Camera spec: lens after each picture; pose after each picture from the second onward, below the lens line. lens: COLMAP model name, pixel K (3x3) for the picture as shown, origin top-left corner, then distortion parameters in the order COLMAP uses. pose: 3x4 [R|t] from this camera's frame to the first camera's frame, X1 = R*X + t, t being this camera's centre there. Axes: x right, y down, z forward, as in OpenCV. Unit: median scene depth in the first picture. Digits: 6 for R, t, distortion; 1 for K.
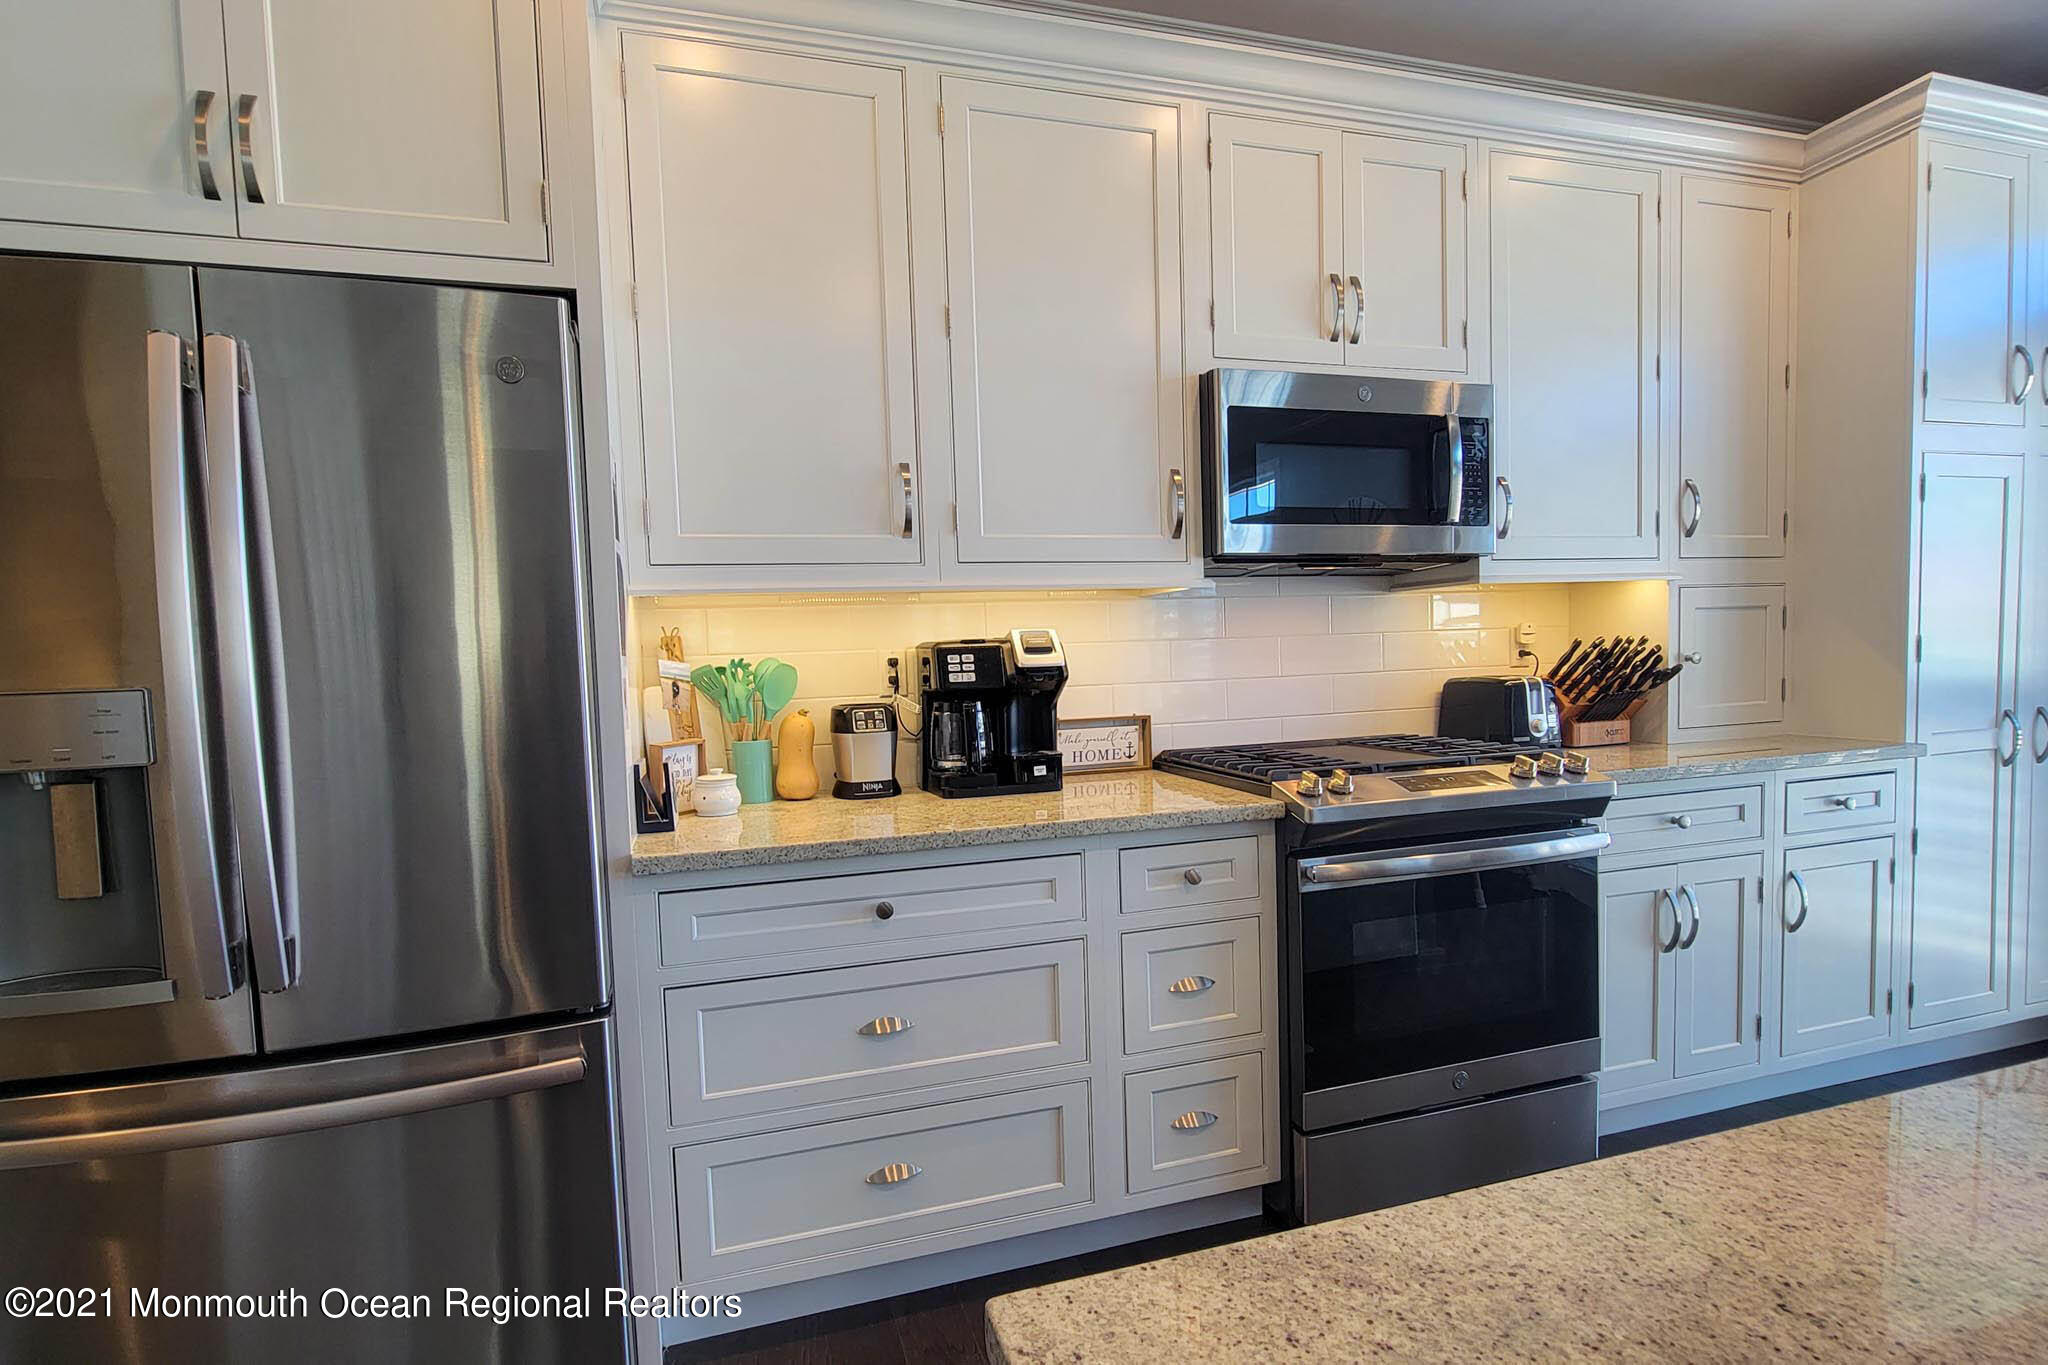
lens RADIAL K [[970.1, 0, 1009.7], [0, 970.1, 715.8], [0, 0, 1]] dist [-0.005948, -0.000370]
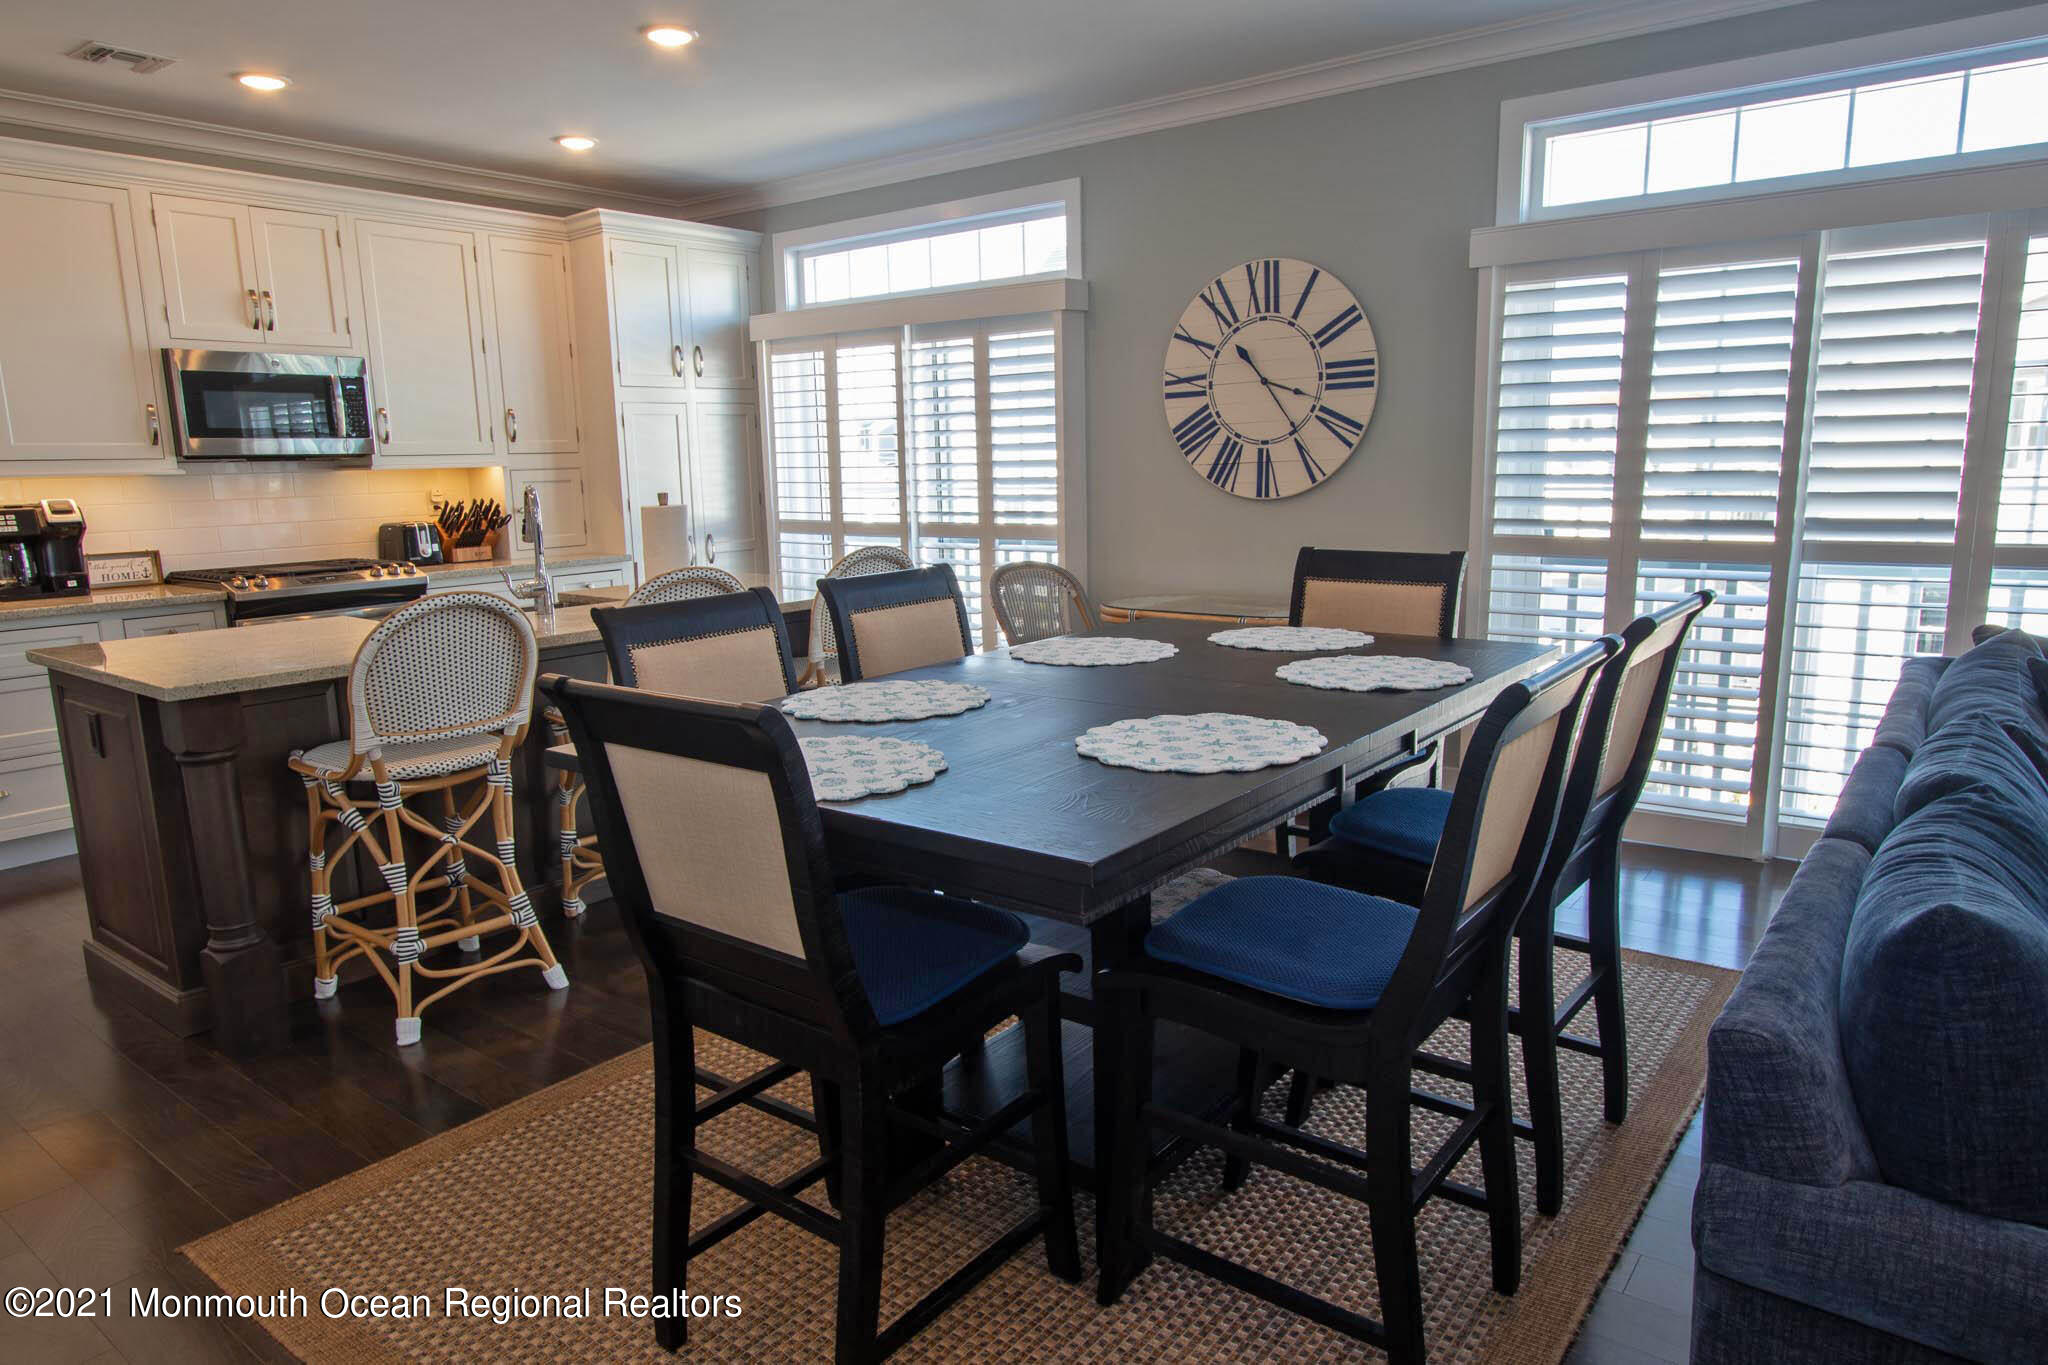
lens RADIAL K [[1288.9, 0, 1018.8], [0, 1288.9, 693.9], [0, 0, 1]] dist [0.000509, -0.001139]
pose [[0.817412, -0.089282, 0.569093, 0.083114], [0.029922, 0.993163, 0.112834, 0.042292], [-0.575276, -0.075204, 0.814495, -1.752391]]
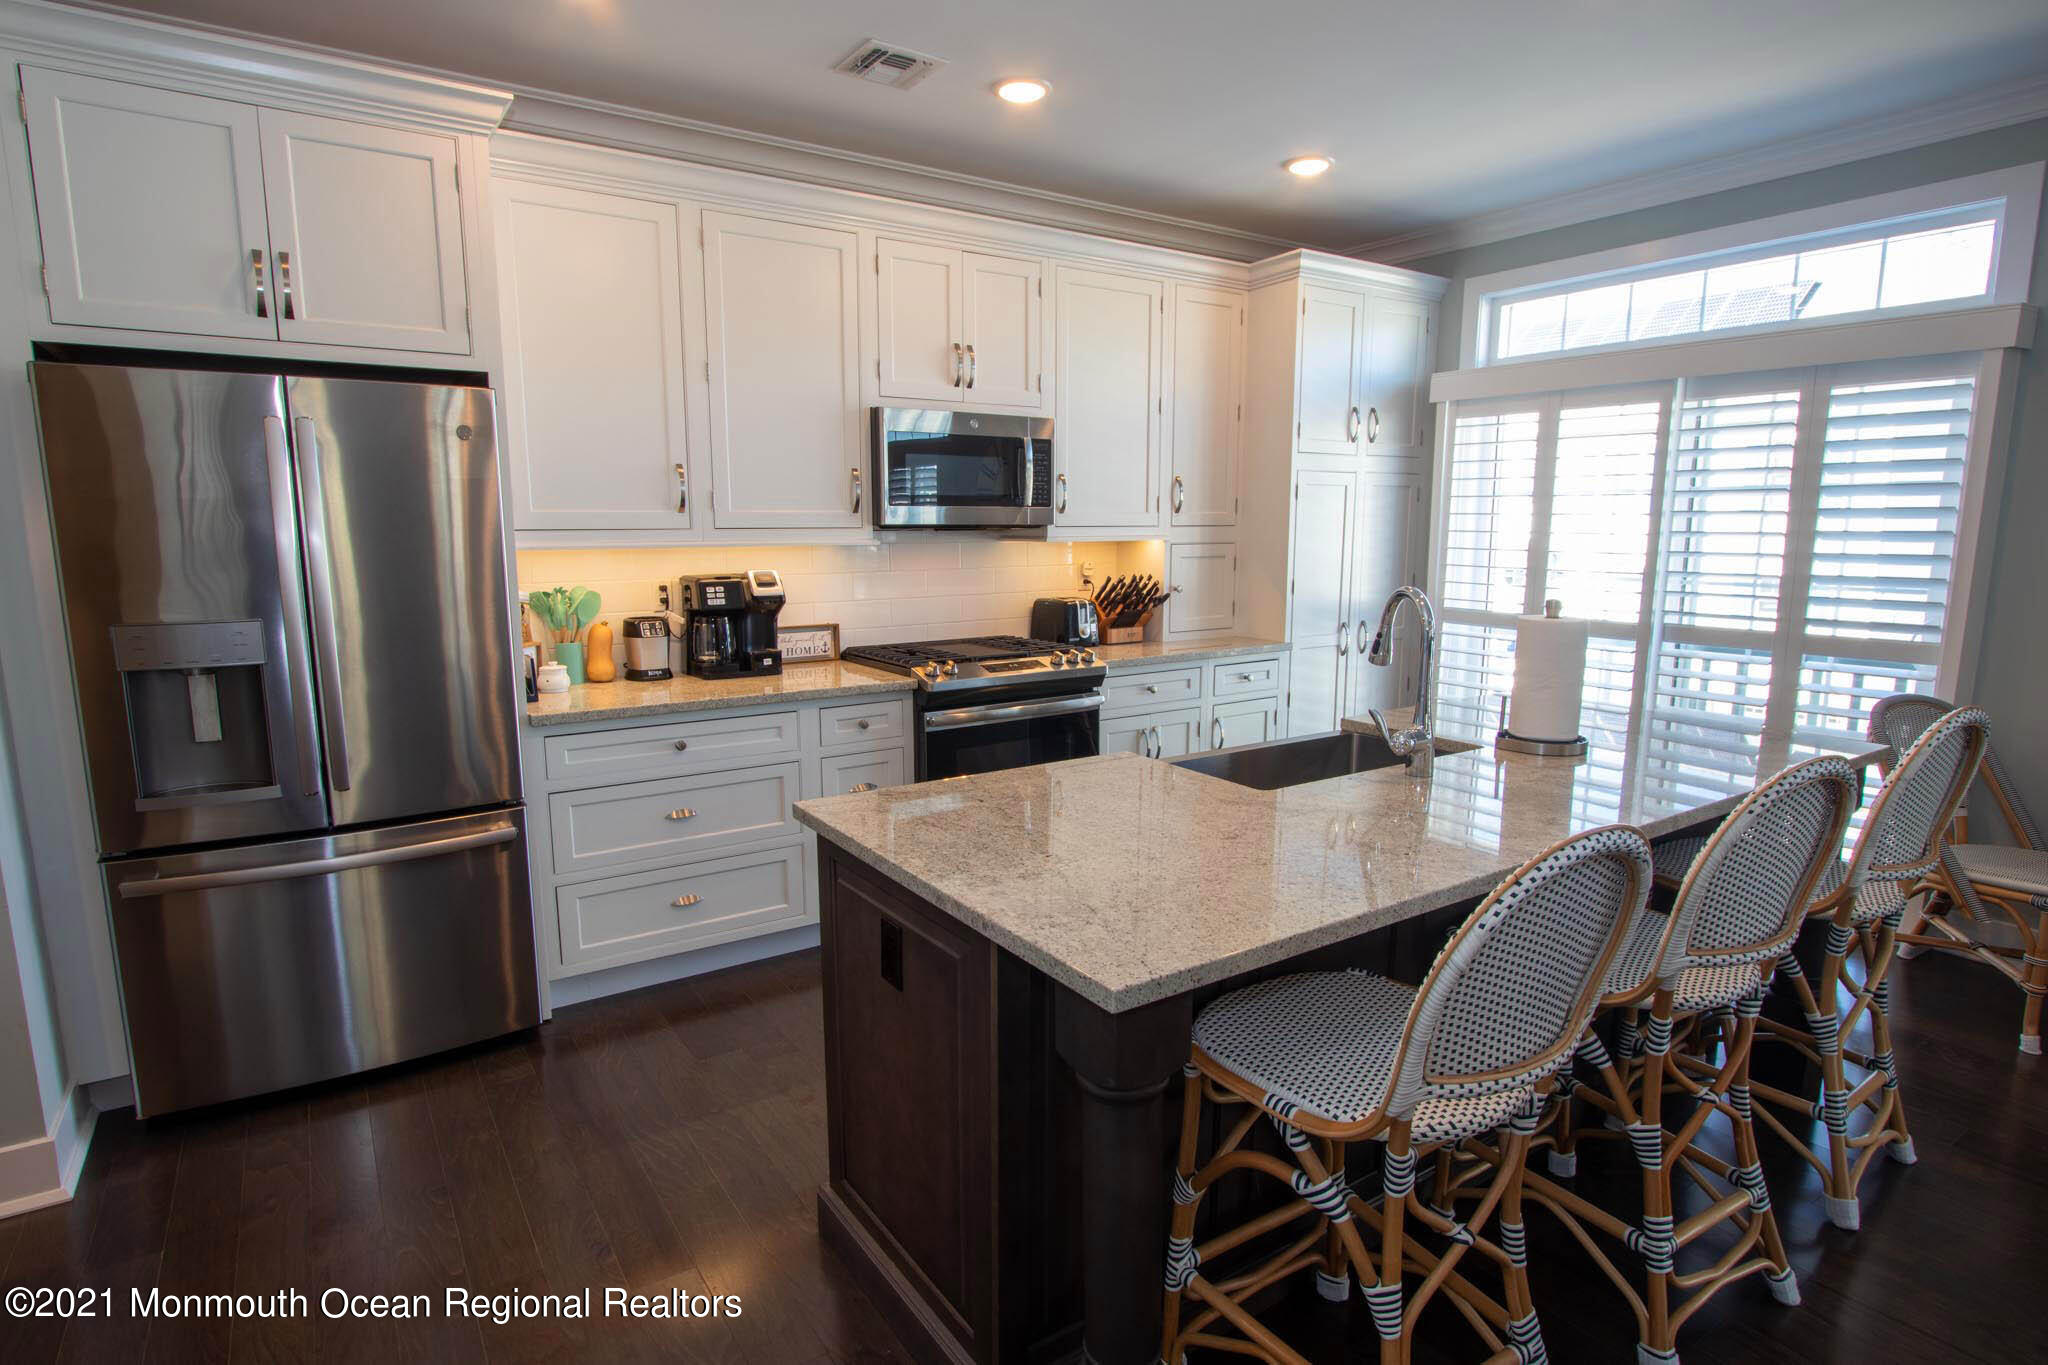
lens RADIAL K [[1064.0, 0, 1010.5], [0, 1064.0, 691.8], [0, 0, 1]] dist [-0.026557, 0.006795]
pose [[0.955844, -0.013940, 0.293543, -0.094934], [-0.012794, 0.995954, 0.088954, -0.050184], [-0.293595, -0.088782, 0.951798, -0.721559]]
